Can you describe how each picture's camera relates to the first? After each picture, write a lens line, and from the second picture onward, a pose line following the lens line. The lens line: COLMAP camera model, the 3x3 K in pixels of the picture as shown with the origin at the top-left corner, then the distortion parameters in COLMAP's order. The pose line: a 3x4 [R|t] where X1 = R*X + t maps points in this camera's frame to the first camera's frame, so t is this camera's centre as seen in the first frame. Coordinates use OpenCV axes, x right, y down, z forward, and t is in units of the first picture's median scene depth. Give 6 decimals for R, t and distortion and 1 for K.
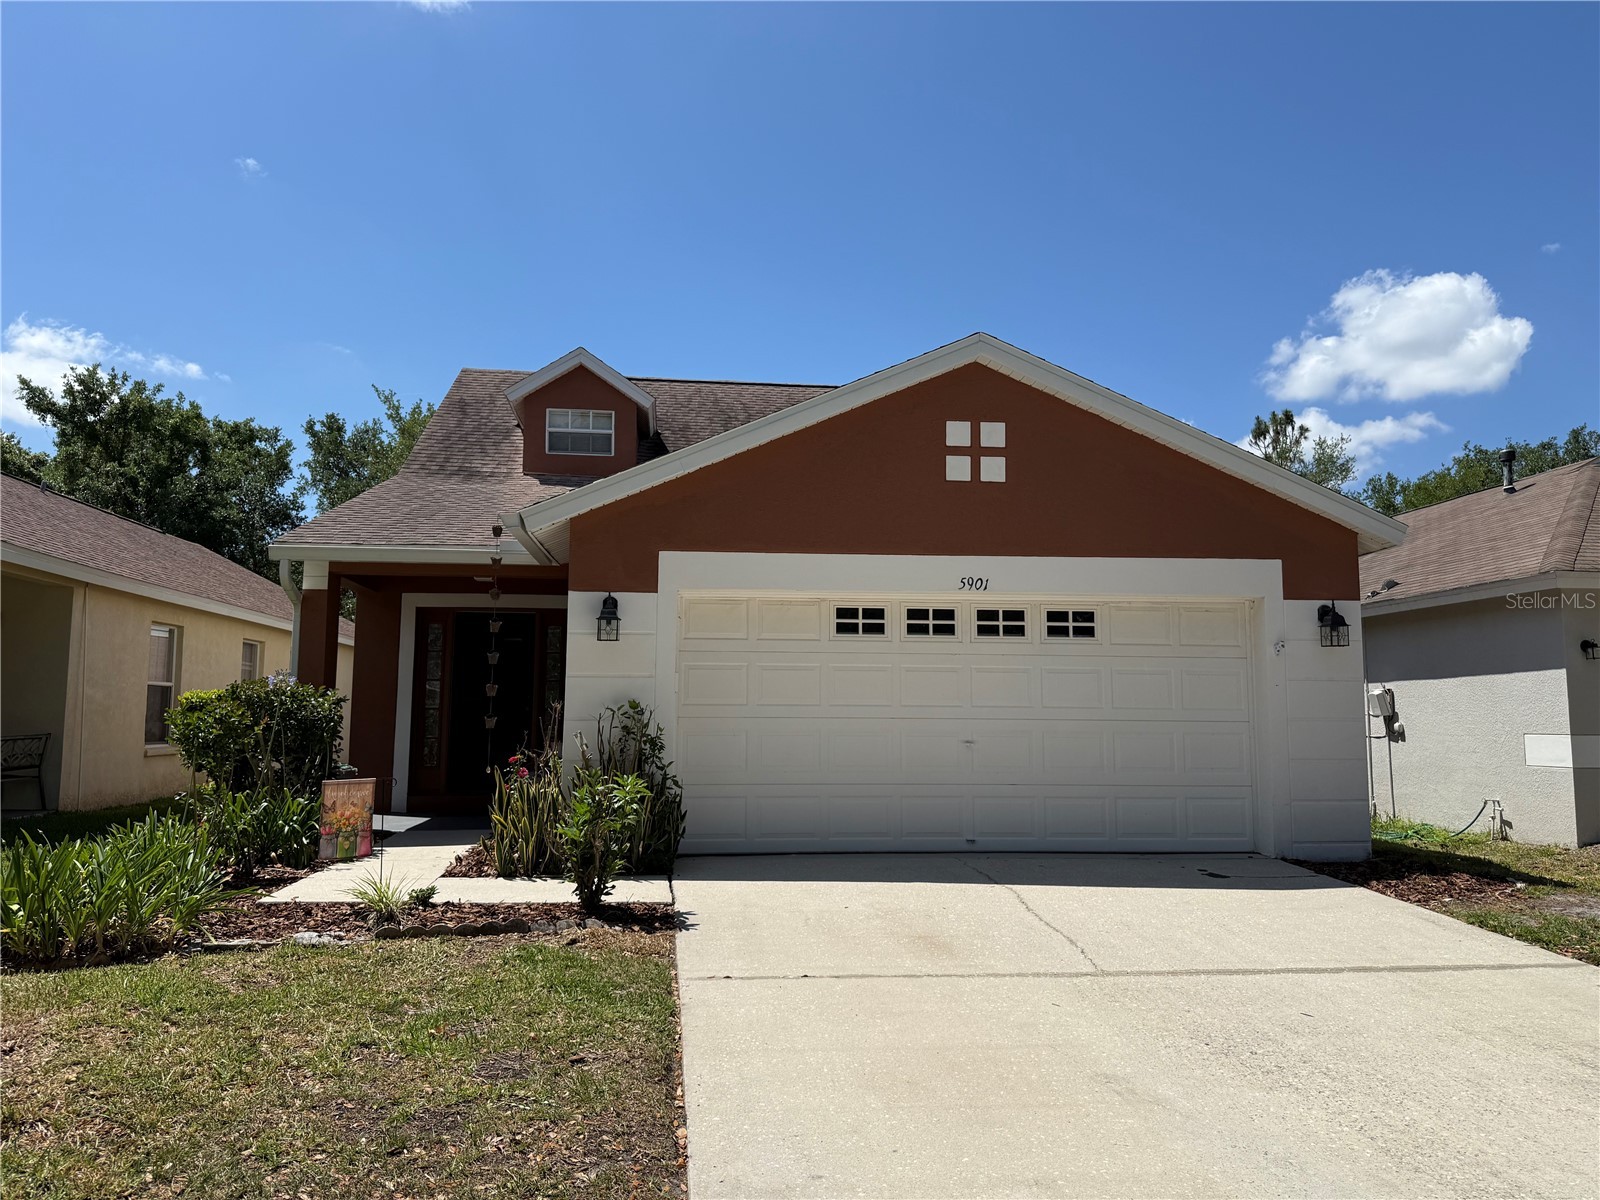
lens RADIAL K [[1135.9, 0, 800.0], [0, 1135.9, 600.0], [0, 0, 1]] dist [-0.000696, -0.002694]
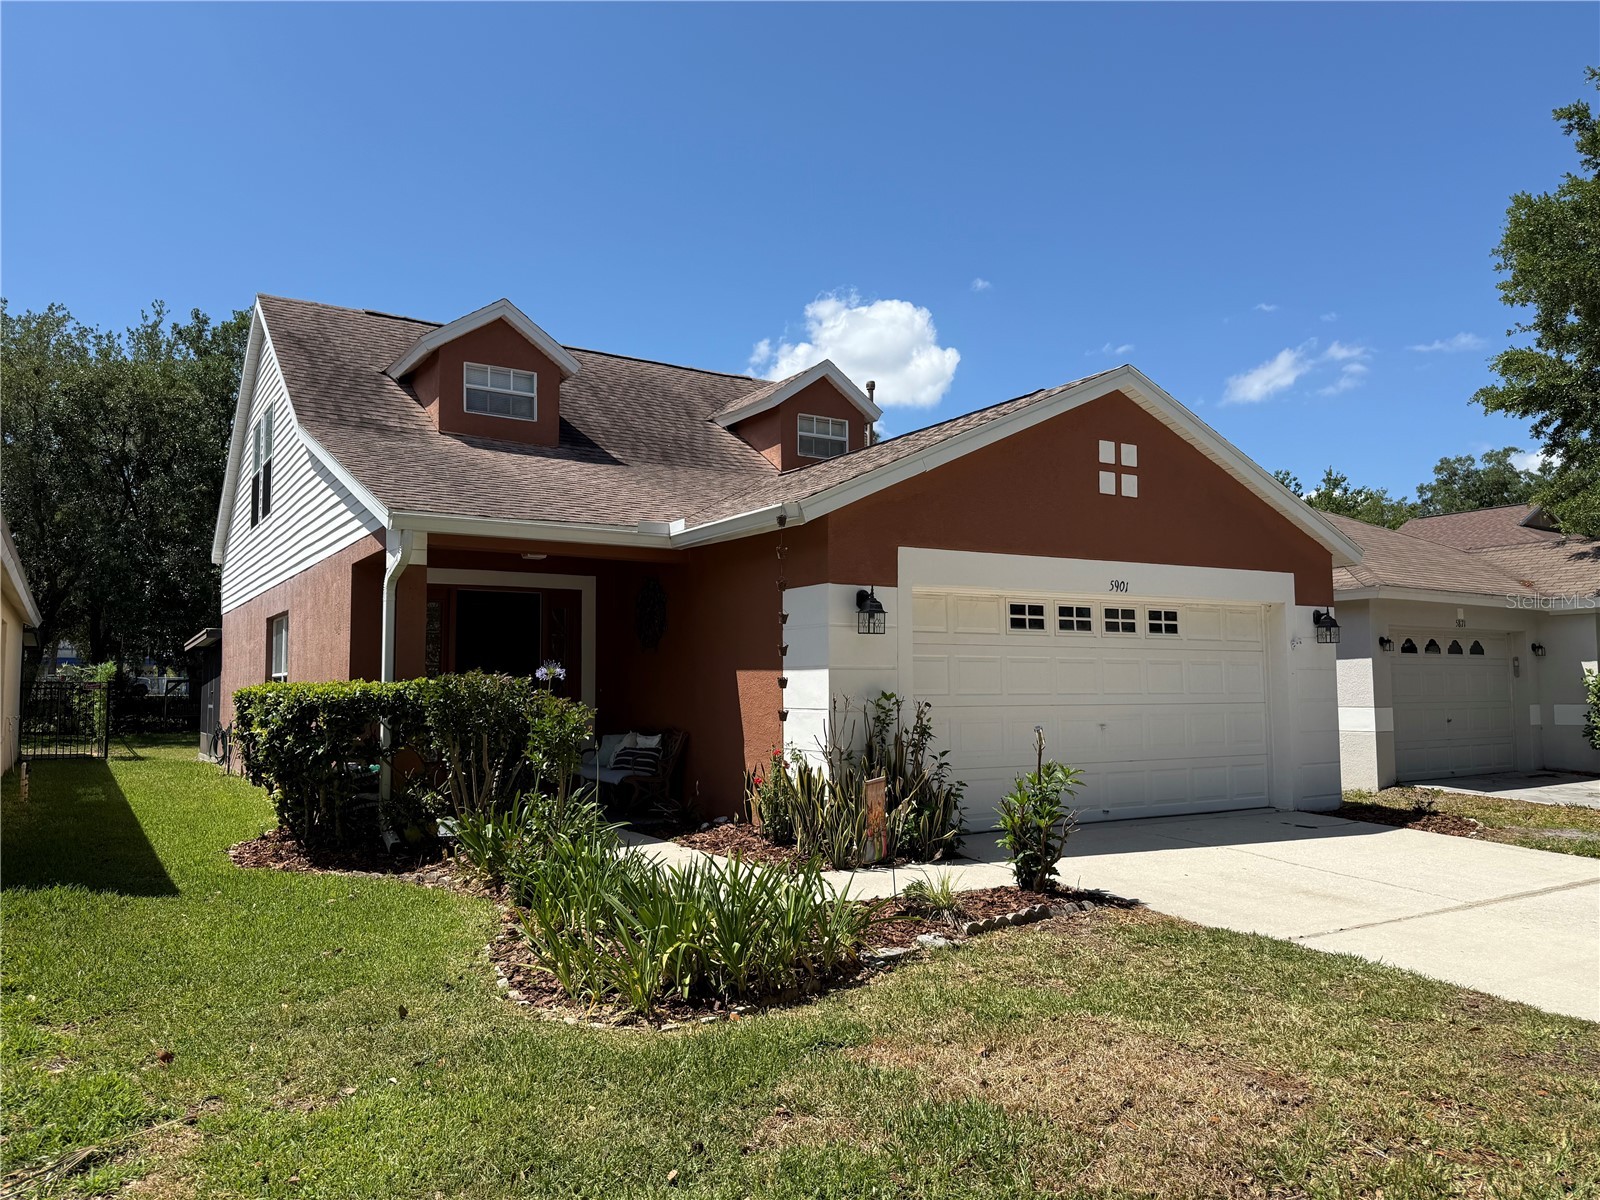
lens RADIAL K [[1135.9, 0, 800.0], [0, 1135.9, 600.0], [0, 0, 1]] dist [-0.000696, -0.002694]
pose [[0.891823, 0.023624, 0.451767, -0.628635], [-0.034311, 0.999291, 0.015477, -0.006889], [-0.451081, -0.029303, 0.892002, 0.127024]]
